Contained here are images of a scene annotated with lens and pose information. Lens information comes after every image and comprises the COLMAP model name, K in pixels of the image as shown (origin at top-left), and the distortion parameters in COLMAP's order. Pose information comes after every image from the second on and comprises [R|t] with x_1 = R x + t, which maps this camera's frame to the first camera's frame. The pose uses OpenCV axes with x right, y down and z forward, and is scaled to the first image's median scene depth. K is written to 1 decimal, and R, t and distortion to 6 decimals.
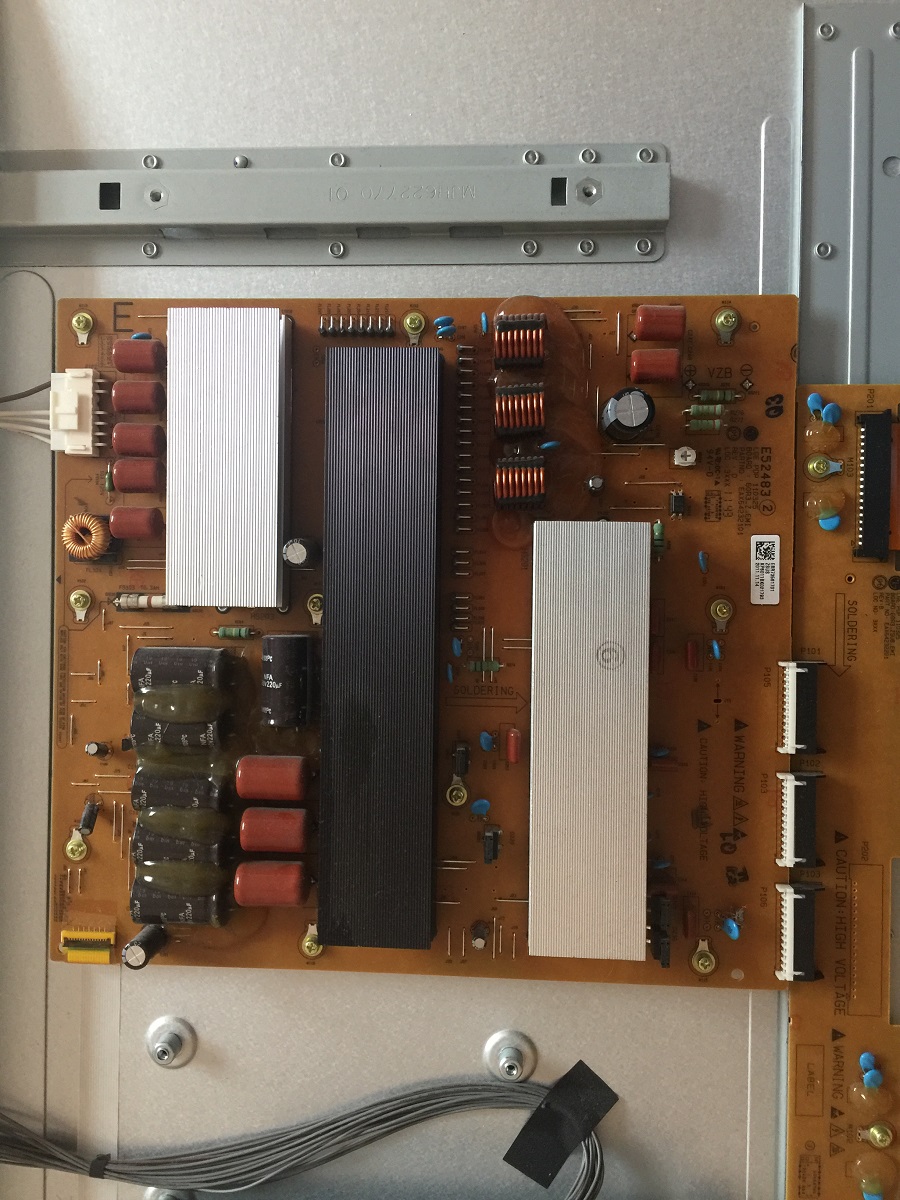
lens RADIAL K [[1012.4, 0, 445.2], [0, 1012.4, 601.0], [0, 0, 1]] dist [0.043794, -0.069444]
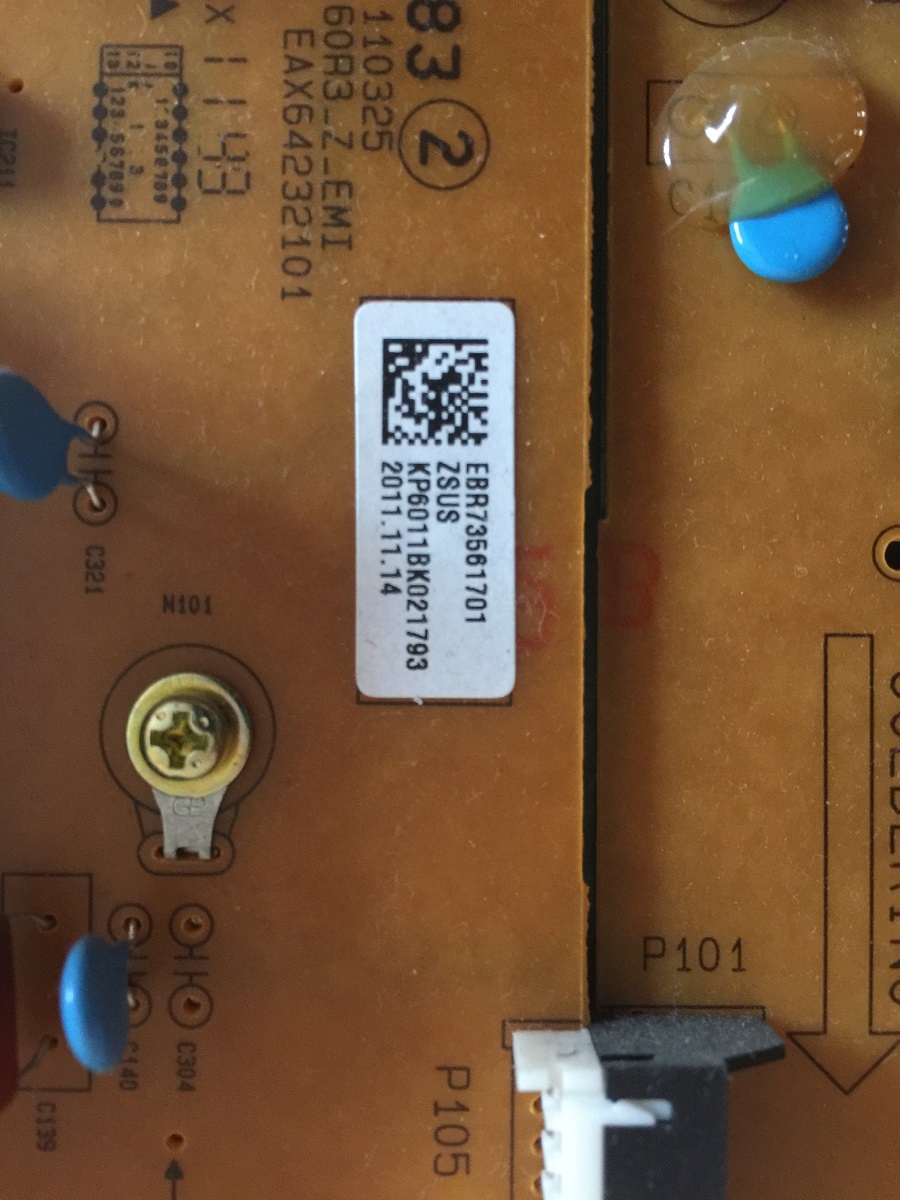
lens RADIAL K [[1012.4, 0, 454.0], [0, 1012.4, 598.3], [0, 0, 1]] dist [0.043794, -0.069444]
pose [[0.995362, -0.003113, 0.096147, 0.300835], [0.005139, 0.999770, -0.020836, -0.010297], [-0.096060, 0.021233, 0.995149, 0.825285]]
